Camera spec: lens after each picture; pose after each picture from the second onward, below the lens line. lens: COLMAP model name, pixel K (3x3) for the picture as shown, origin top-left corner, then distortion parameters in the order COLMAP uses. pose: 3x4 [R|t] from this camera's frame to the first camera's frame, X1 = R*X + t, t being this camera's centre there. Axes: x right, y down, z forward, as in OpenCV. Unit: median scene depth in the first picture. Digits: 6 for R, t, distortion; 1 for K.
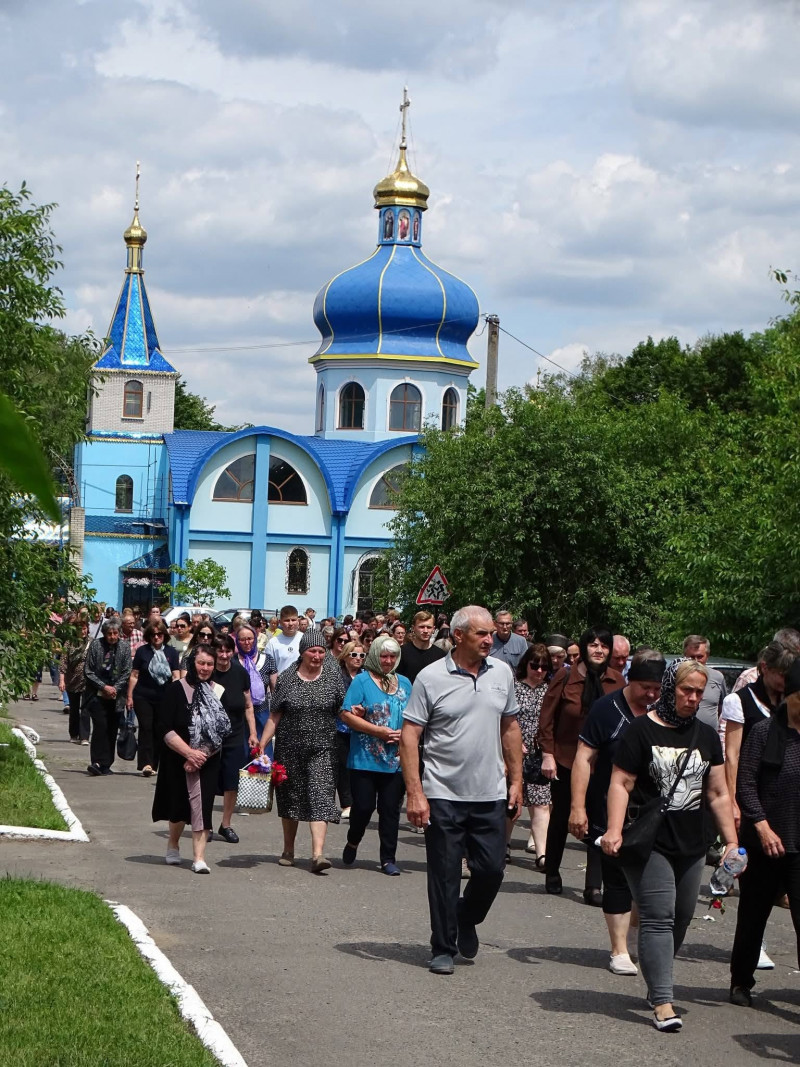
lens RADIAL K [[3071.7, 0, 400.0], [0, 3071.7, 533.5], [0, 0, 1]] dist [0.081404, -0.443854]
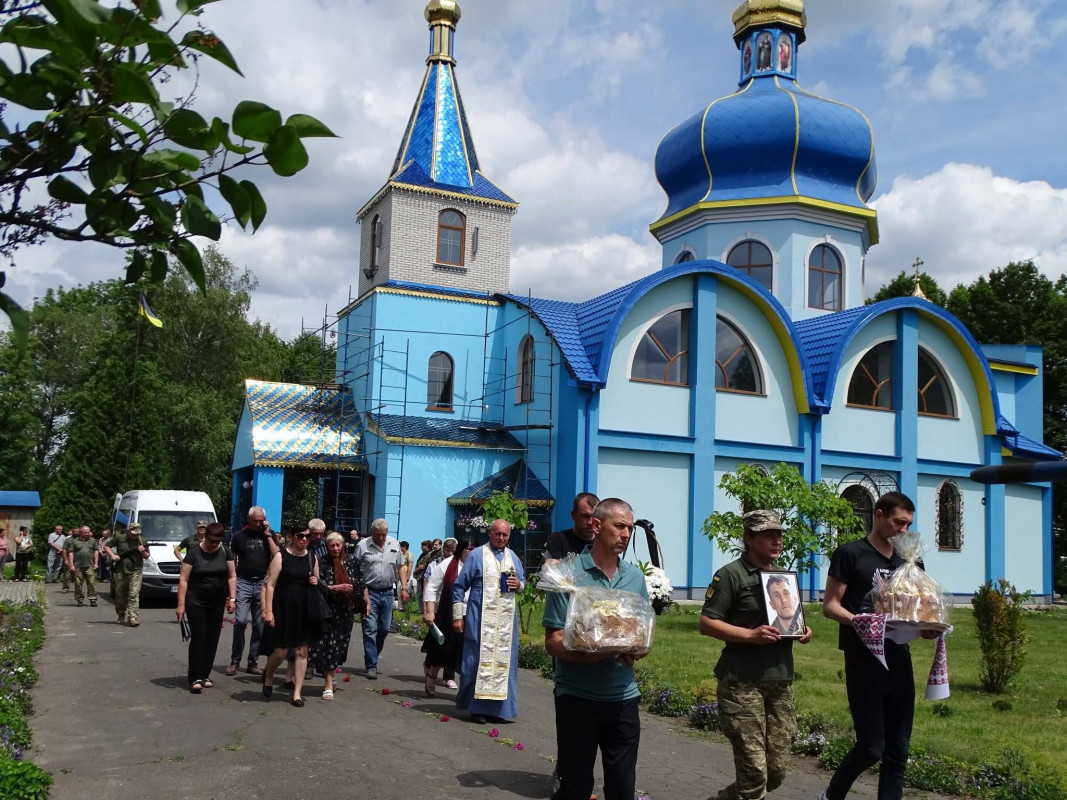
lens RADIAL K [[1095.0, 0, 533.5], [0, 1095.0, 400.0], [0, 0, 1]] dist [0.005832, 0.002940]
pose [[0.965300, 0.030409, 0.259368, -0.128001], [0.000615, 0.992930, -0.118702, 0.016865], [-0.261144, 0.114743, 0.958456, 0.780537]]
